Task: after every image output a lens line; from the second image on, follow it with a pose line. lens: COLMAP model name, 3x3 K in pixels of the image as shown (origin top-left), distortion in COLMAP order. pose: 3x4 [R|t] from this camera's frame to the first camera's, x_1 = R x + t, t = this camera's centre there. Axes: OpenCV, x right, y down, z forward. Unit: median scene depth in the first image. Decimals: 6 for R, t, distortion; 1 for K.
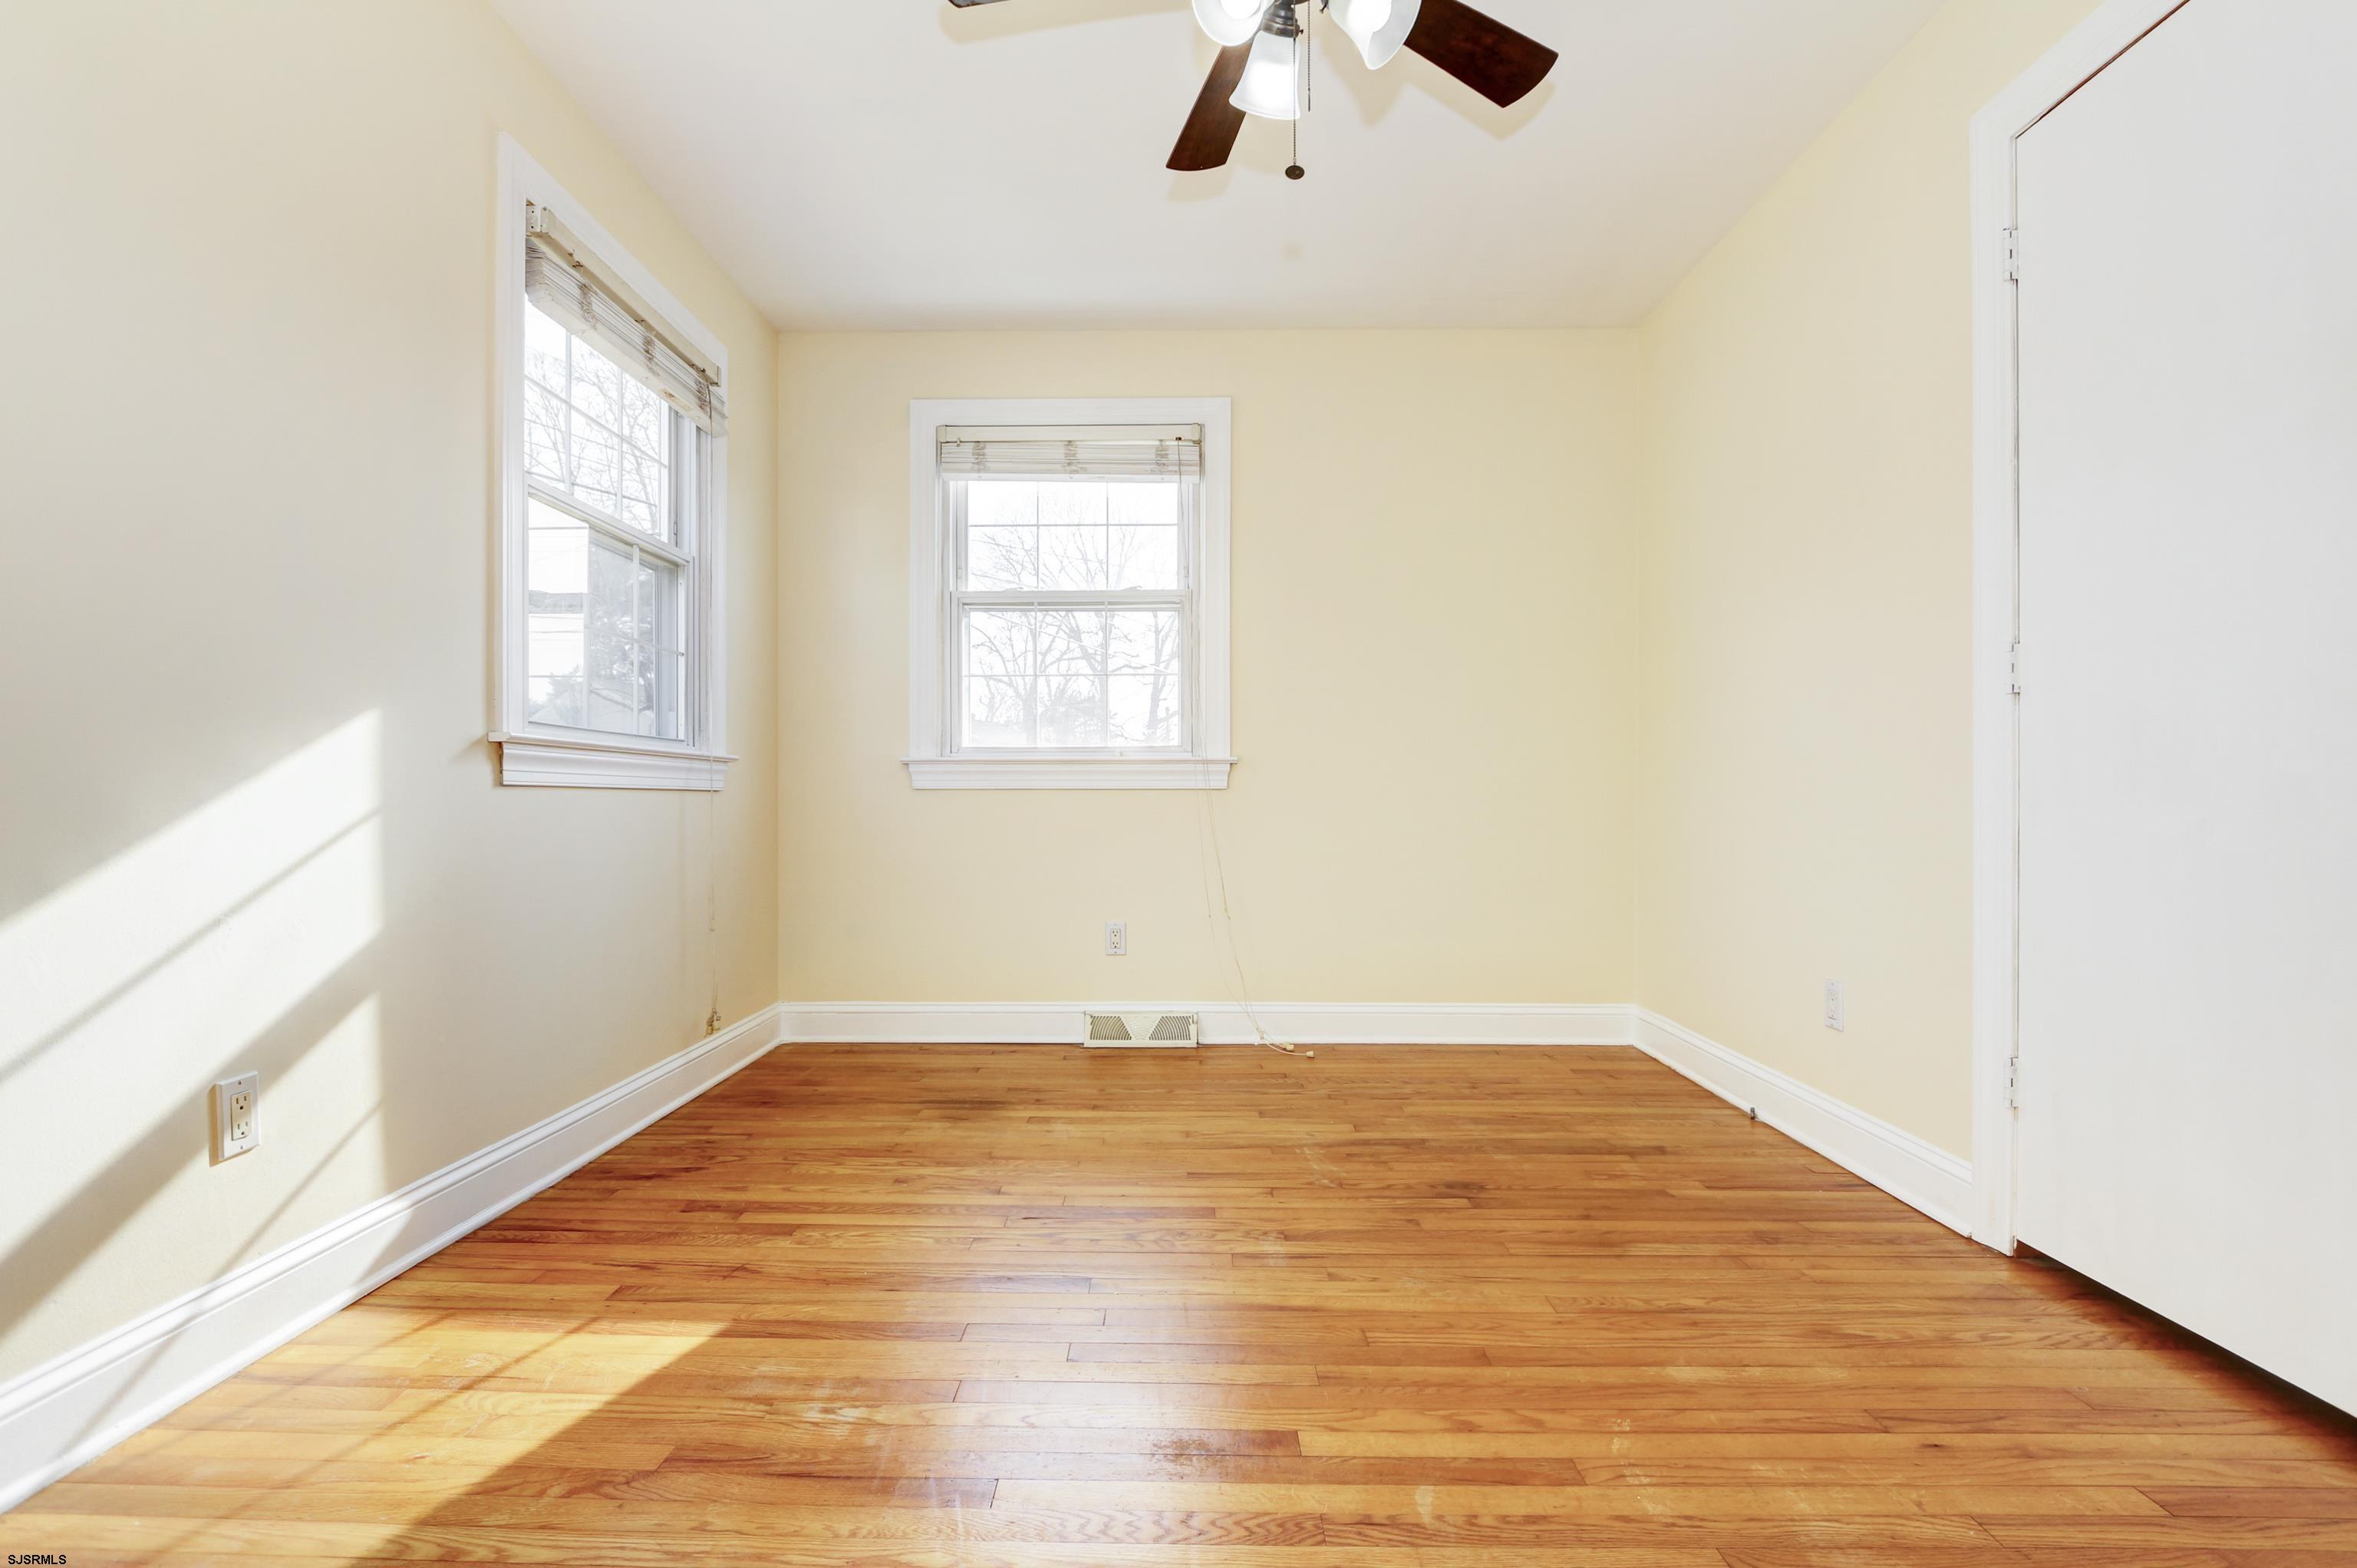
lens RADIAL K [[1119.0, 0, 1172.9], [0, 1119.0, 800.3], [0, 0, 1]] dist [-0.009527, 0.000059]
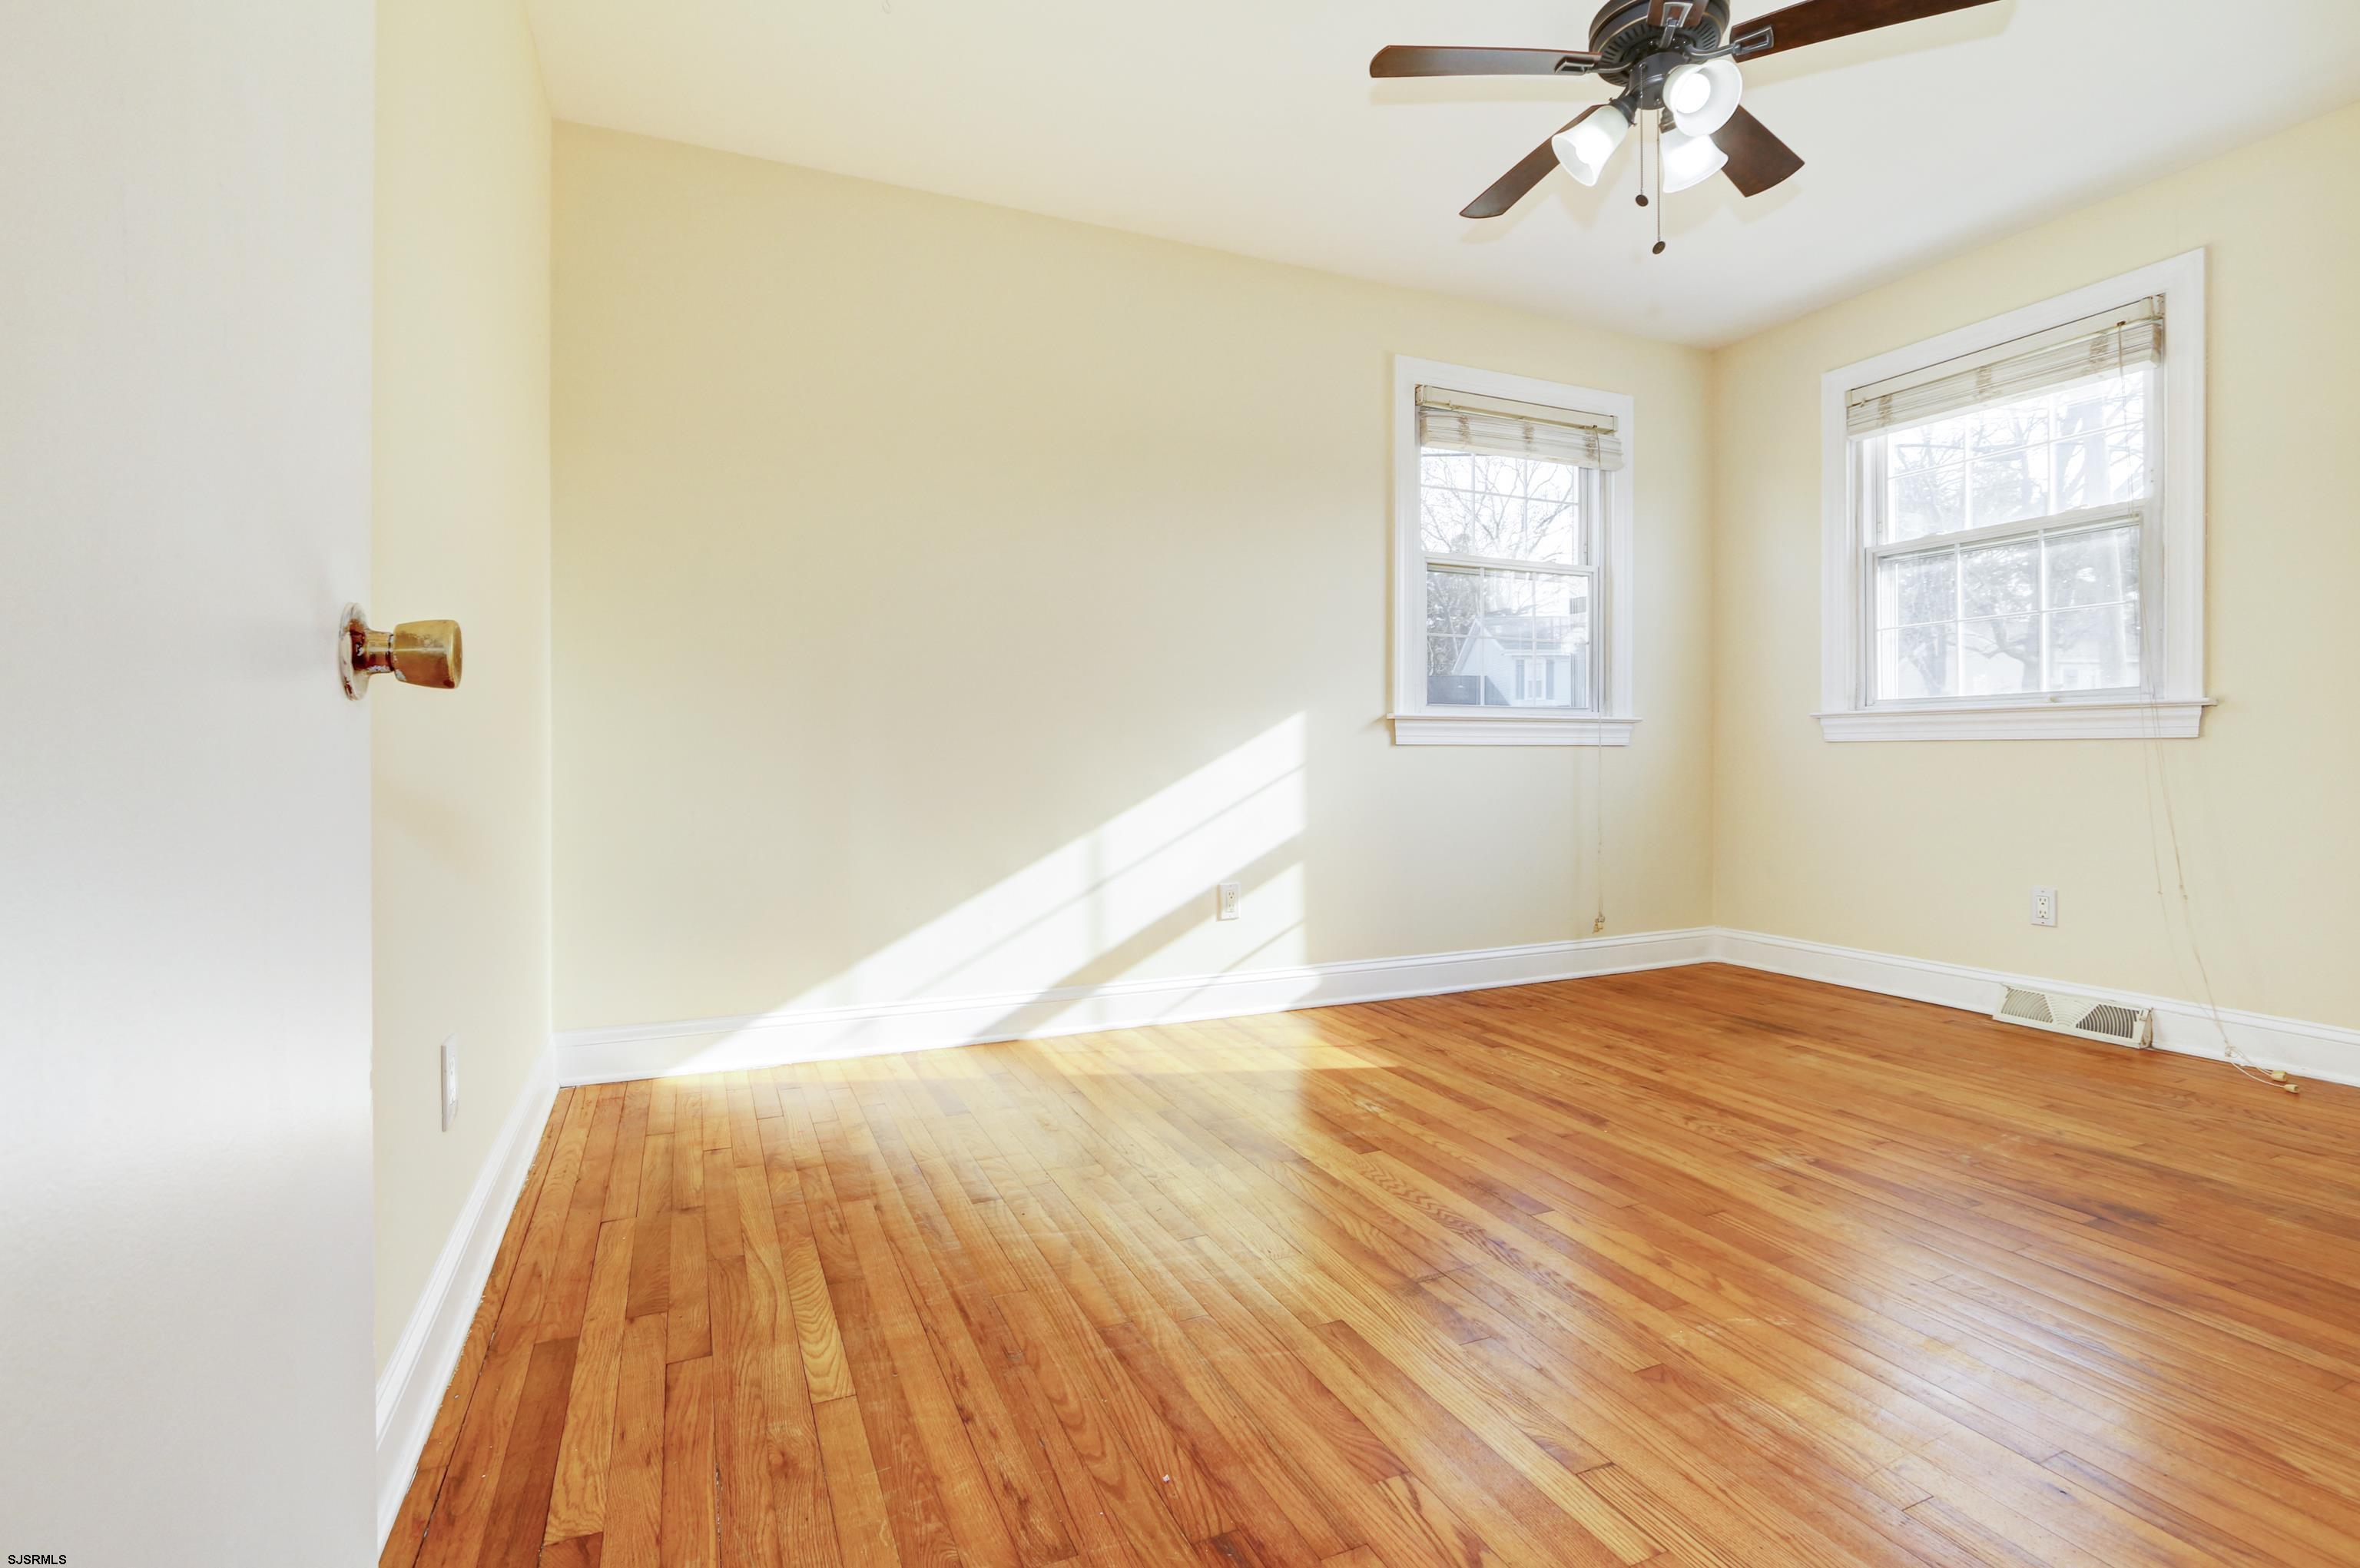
lens RADIAL K [[1092.0, 0, 1141.3], [0, 1092.0, 750.6], [0, 0, 1]] dist [-0.009253, 0.000694]
pose [[0.397753, -0.003139, -0.917487, 0.467519], [0.002585, 0.999994, -0.002301, -0.001309], [0.917489, -0.001456, 0.397759, -0.002540]]
